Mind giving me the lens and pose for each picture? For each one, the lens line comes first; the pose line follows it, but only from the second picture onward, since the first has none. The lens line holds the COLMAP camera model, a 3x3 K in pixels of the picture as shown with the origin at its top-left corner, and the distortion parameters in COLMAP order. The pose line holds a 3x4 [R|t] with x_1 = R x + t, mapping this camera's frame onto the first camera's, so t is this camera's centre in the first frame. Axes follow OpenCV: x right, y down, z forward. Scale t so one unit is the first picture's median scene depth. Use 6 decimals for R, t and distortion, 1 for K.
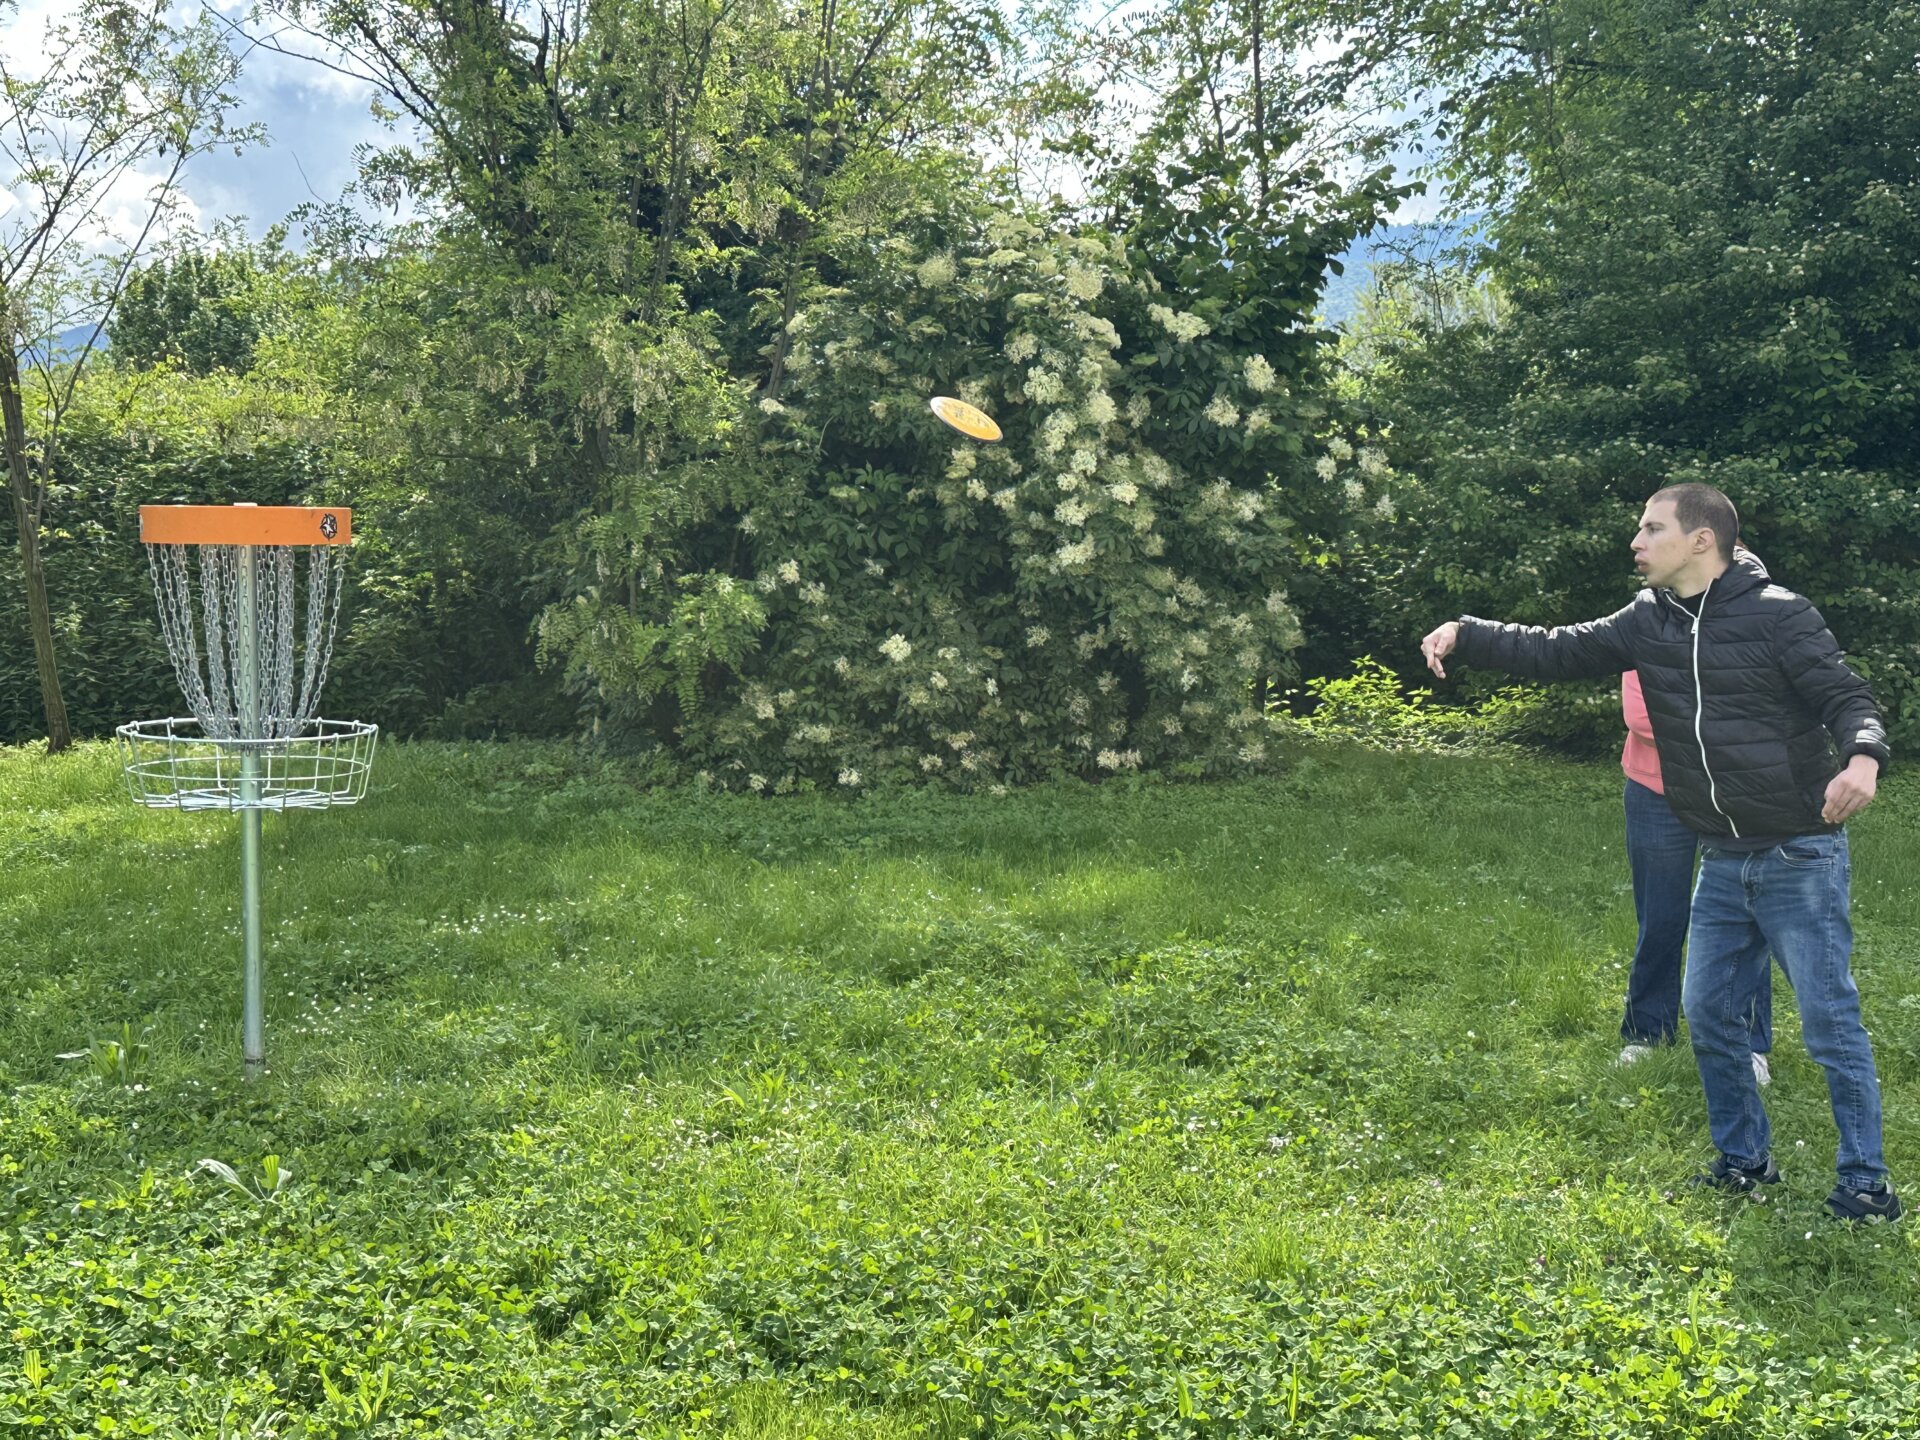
lens RADIAL K [[2608.2, 0, 960.0], [0, 2608.2, 720.0], [0, 0, 1]] dist [-0.143131, 0.870141]
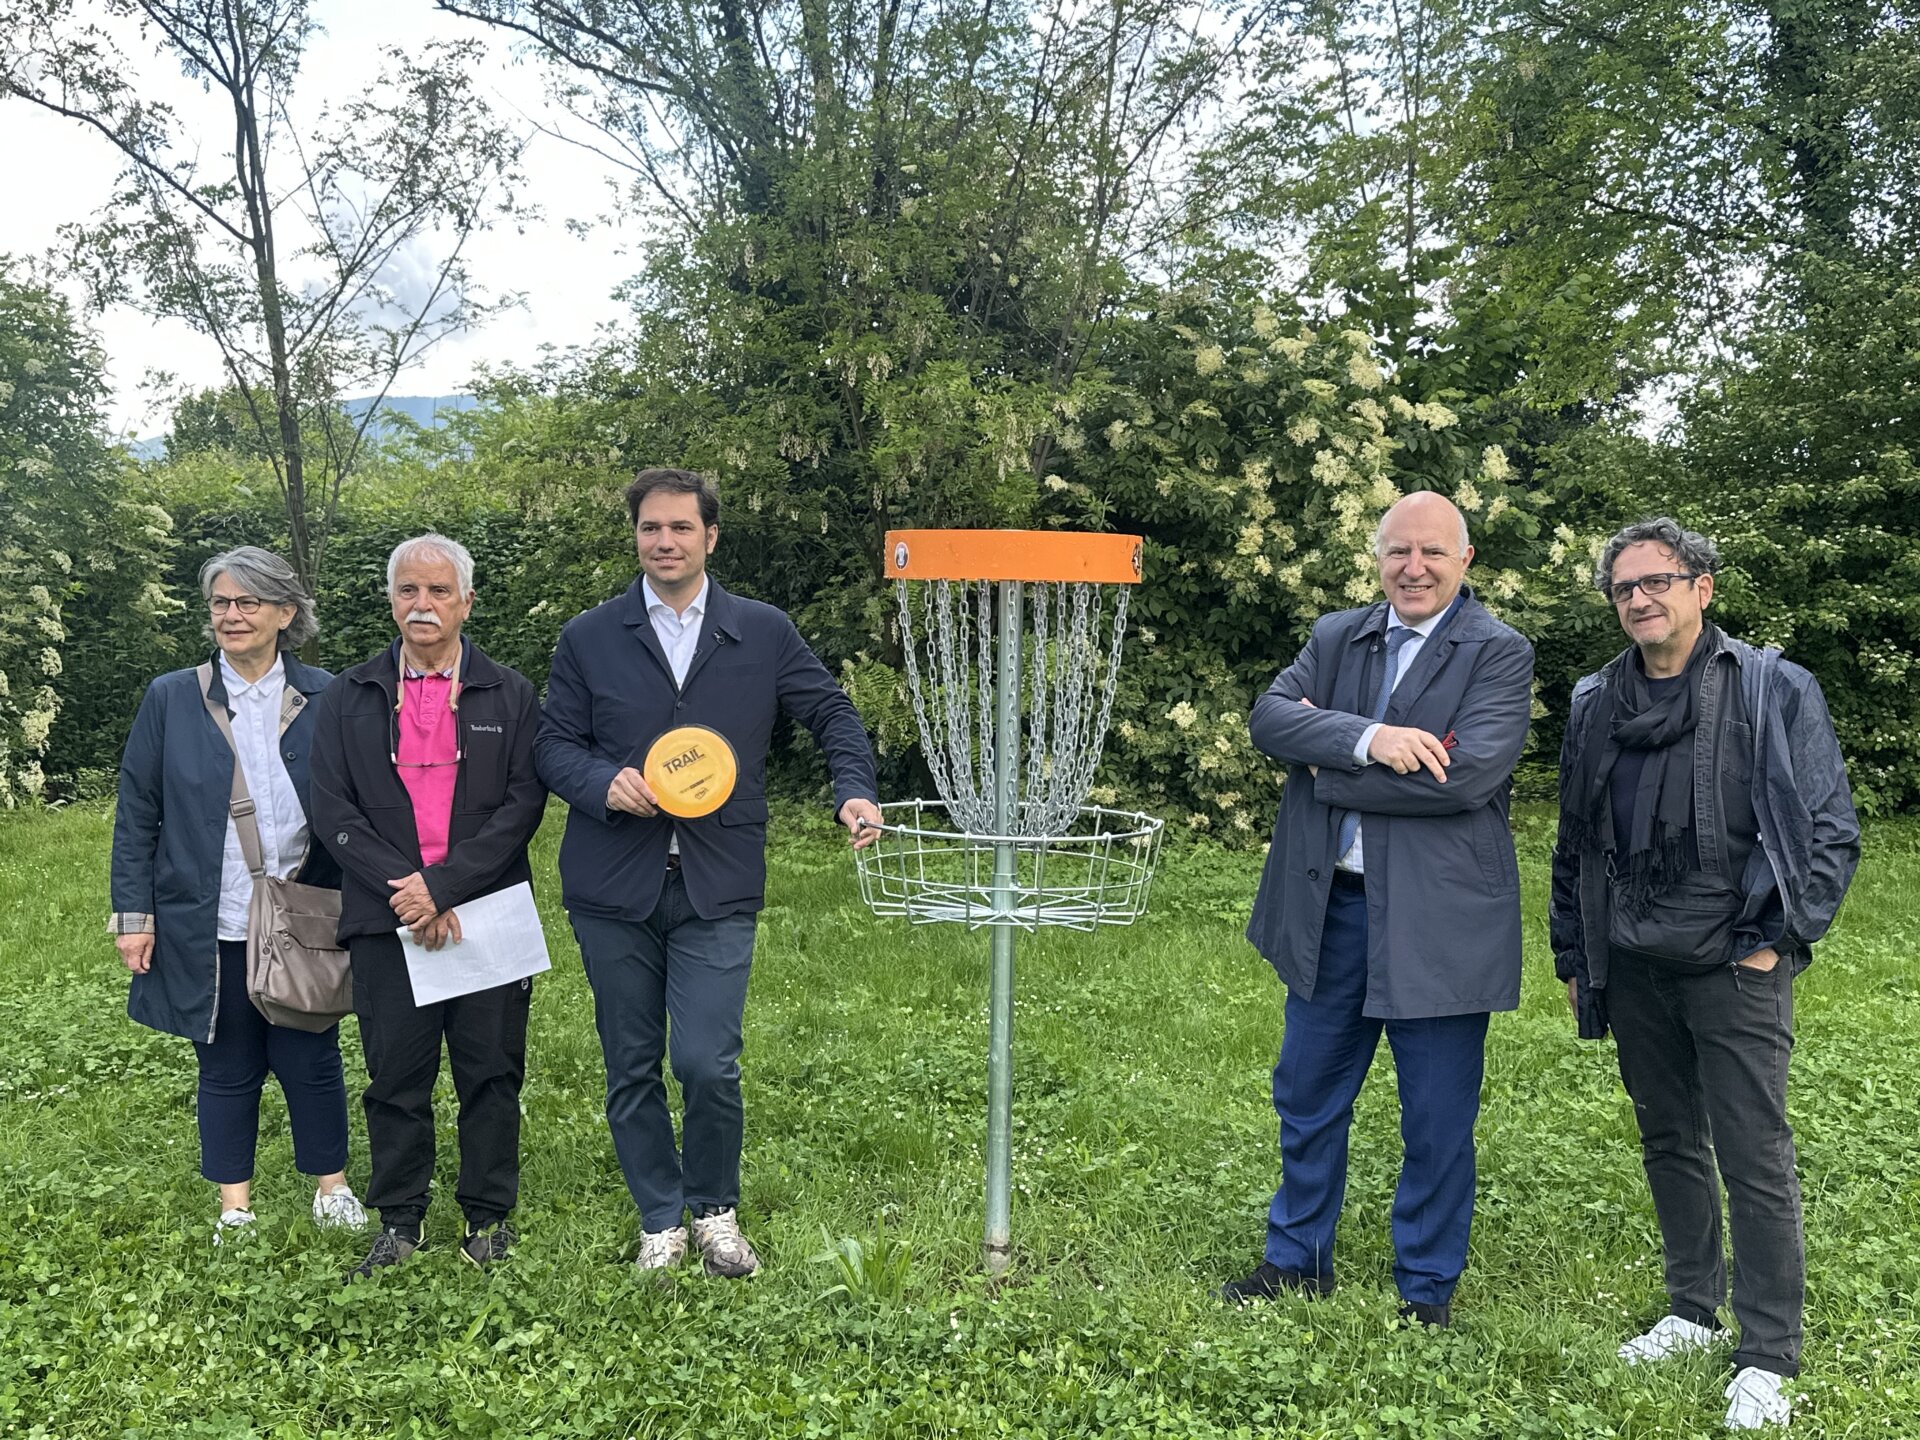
lens RADIAL K [[1914.8, 0, 960.0], [0, 1914.8, 720.0], [0, 0, 1]] dist [0.116202, -0.009535]
pose [[0.996515, 0.012704, 0.082439, -0.176740], [-0.011157, 0.999753, -0.019203, -0.008893], [-0.082663, 0.018216, 0.996411, 0.226235]]
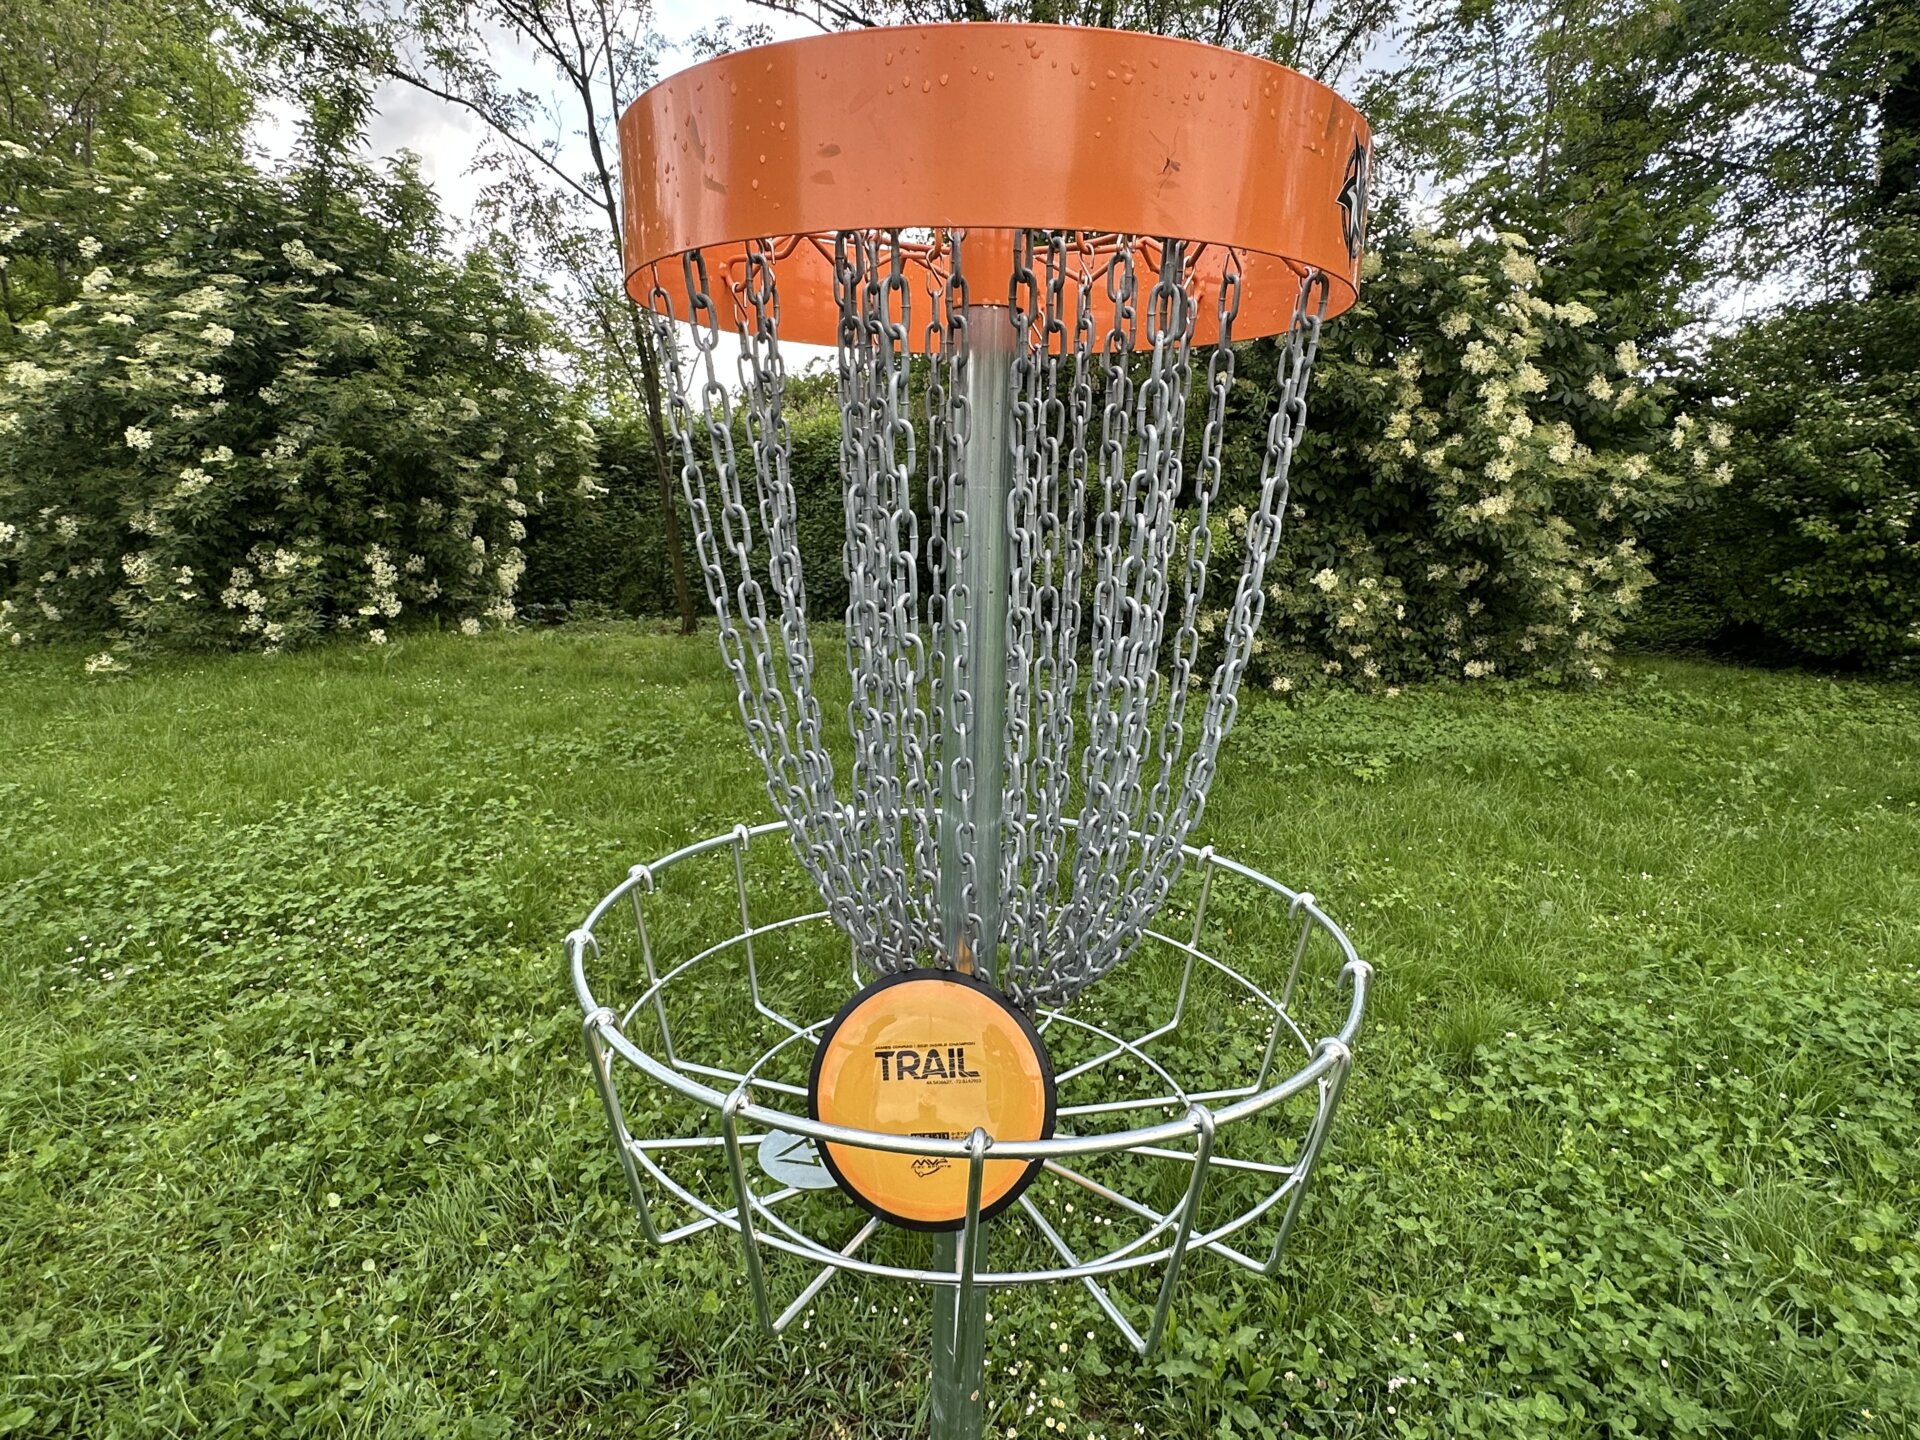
lens RADIAL K [[1021.2, 0, 963.4], [0, 1021.2, 727.3], [0, 0, 1]] dist [-0.001230, 0.001292]
pose [[0.992204, 0.042895, -0.117007, -0.134742], [-0.025763, 0.989216, 0.144178, -0.023011], [0.121930, -0.140039, 0.982610, 0.480745]]
